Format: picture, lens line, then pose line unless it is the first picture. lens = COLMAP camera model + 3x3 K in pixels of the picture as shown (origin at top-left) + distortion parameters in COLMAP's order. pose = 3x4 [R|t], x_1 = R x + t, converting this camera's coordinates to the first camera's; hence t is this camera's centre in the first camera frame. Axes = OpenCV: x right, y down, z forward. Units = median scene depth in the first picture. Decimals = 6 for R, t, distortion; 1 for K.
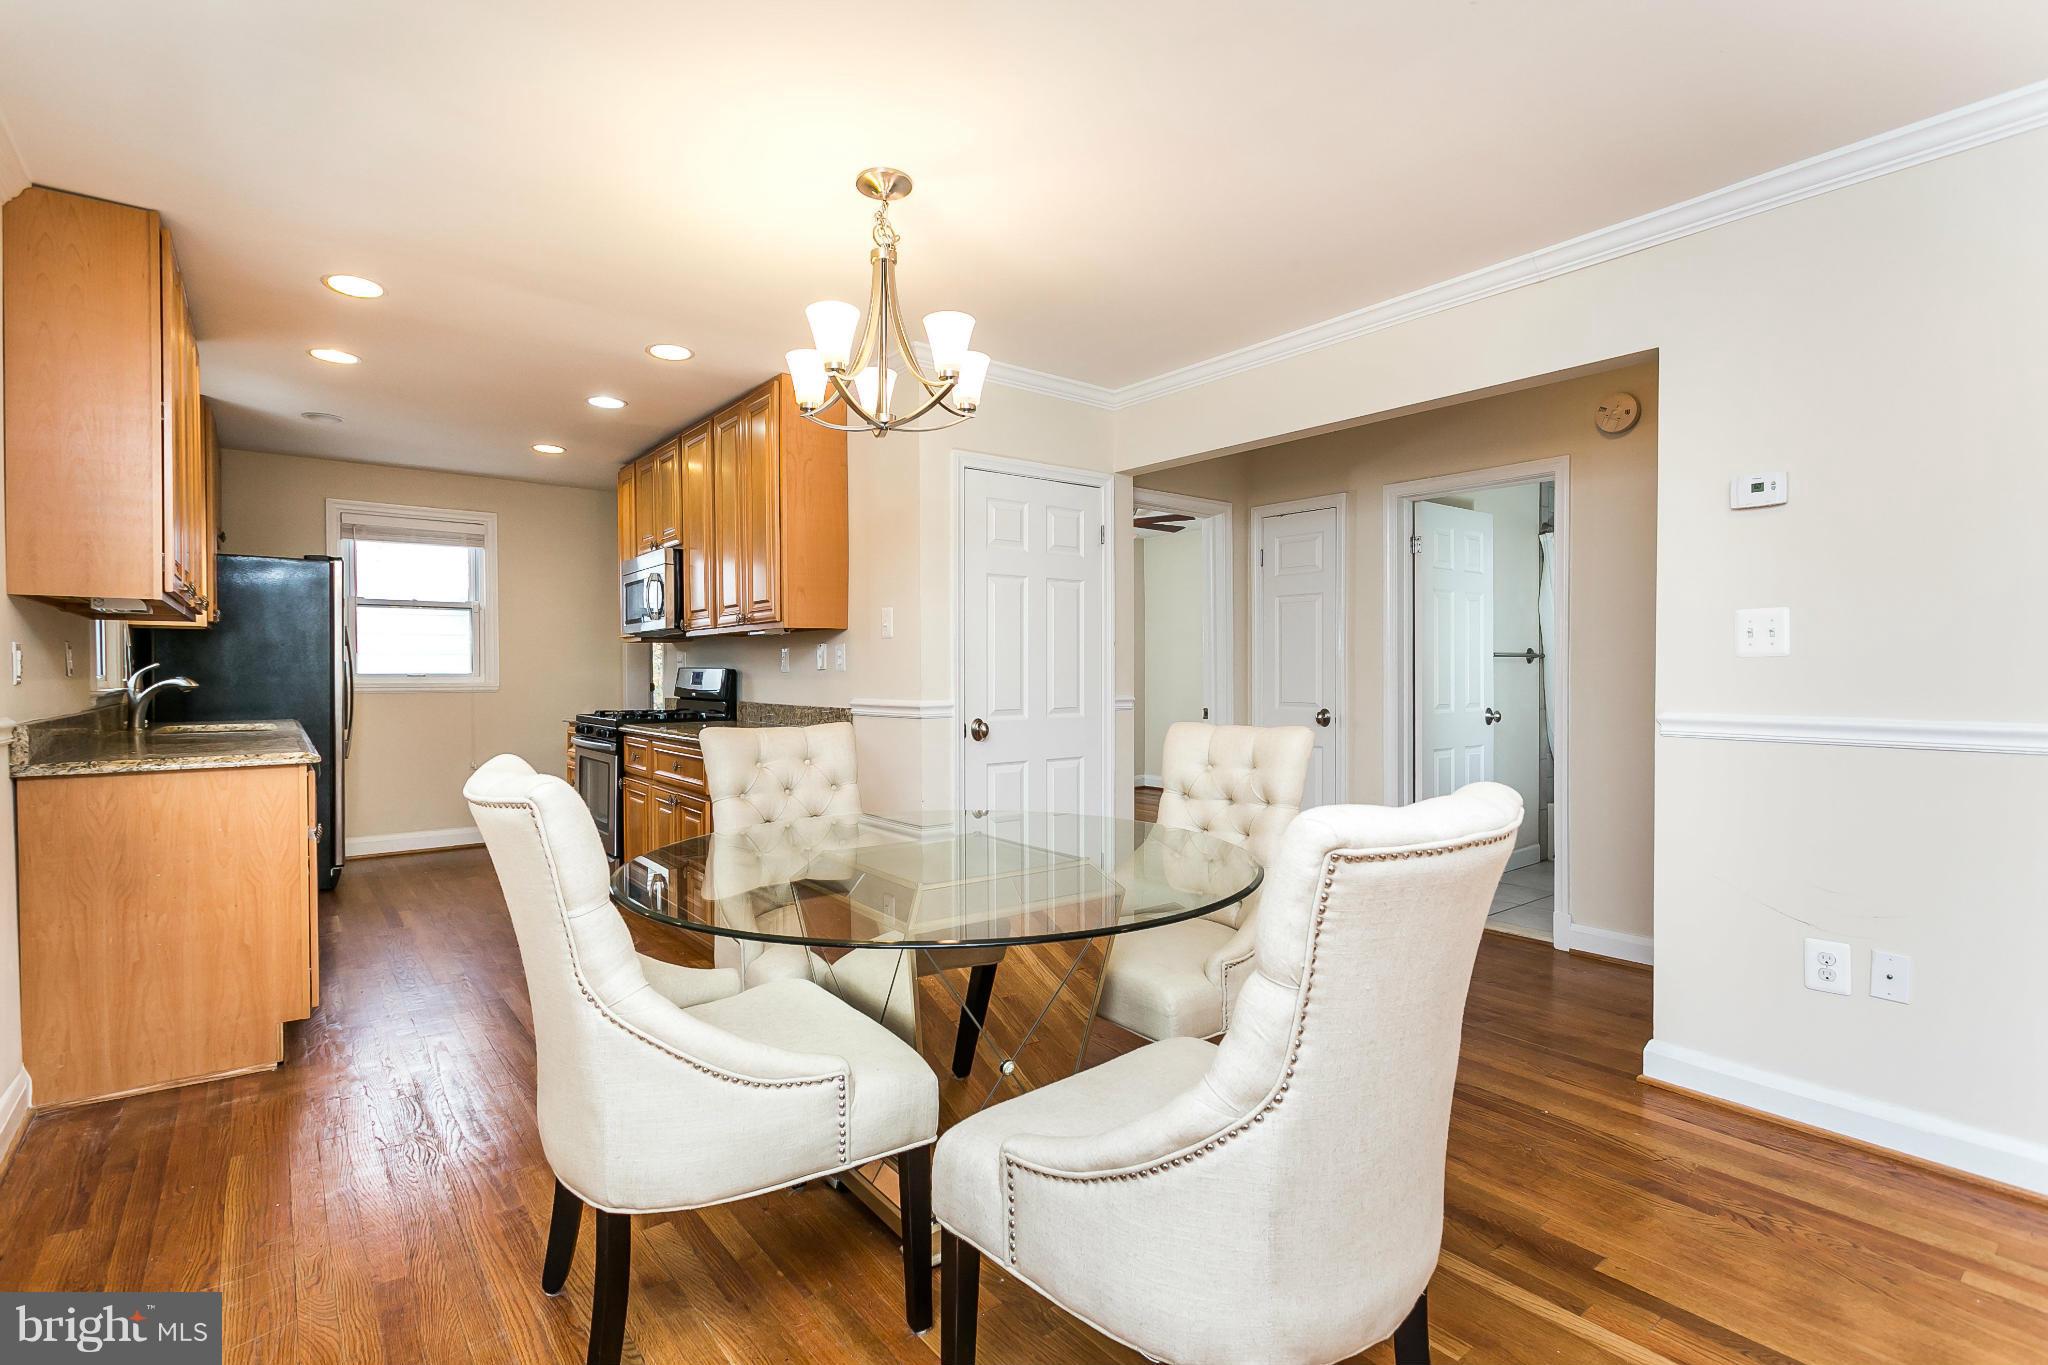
lens RADIAL K [[970.1, 0, 1031.2], [0, 970.1, 665.3], [0, 0, 1]] dist [0.007843, 0.000217]
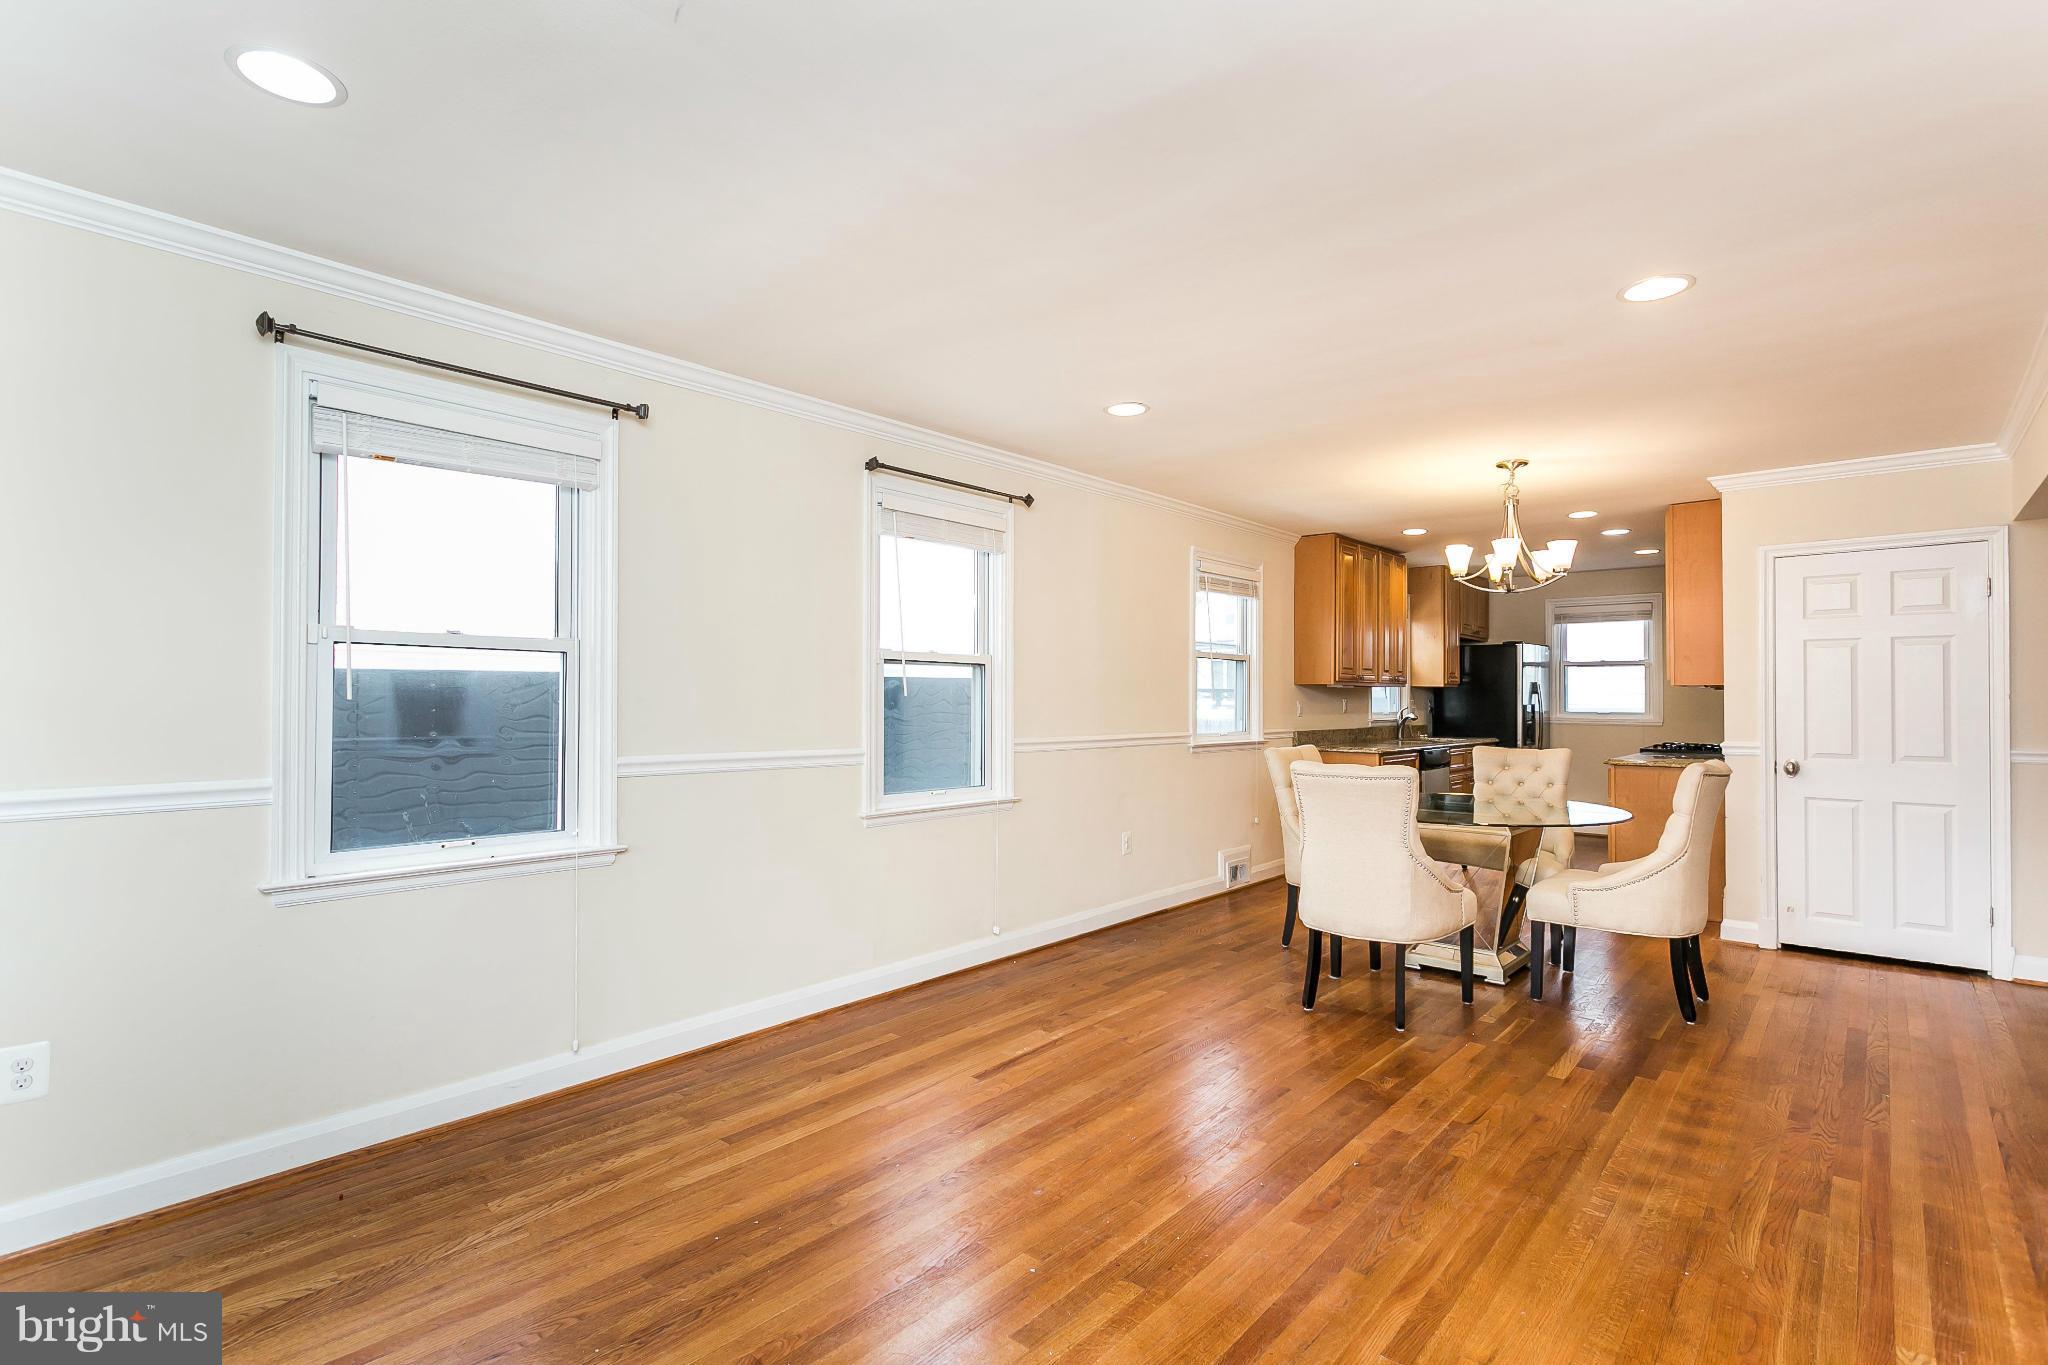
lens RADIAL K [[970.1, 0, 1031.2], [0, 970.1, 665.3], [0, 0, 1]] dist [0.007843, 0.000217]
pose [[0.193407, -0.030364, -0.980649, 0.942580], [0.002372, 0.999533, -0.030481, -0.027952], [0.981116, 0.003569, 0.193389, -0.177698]]
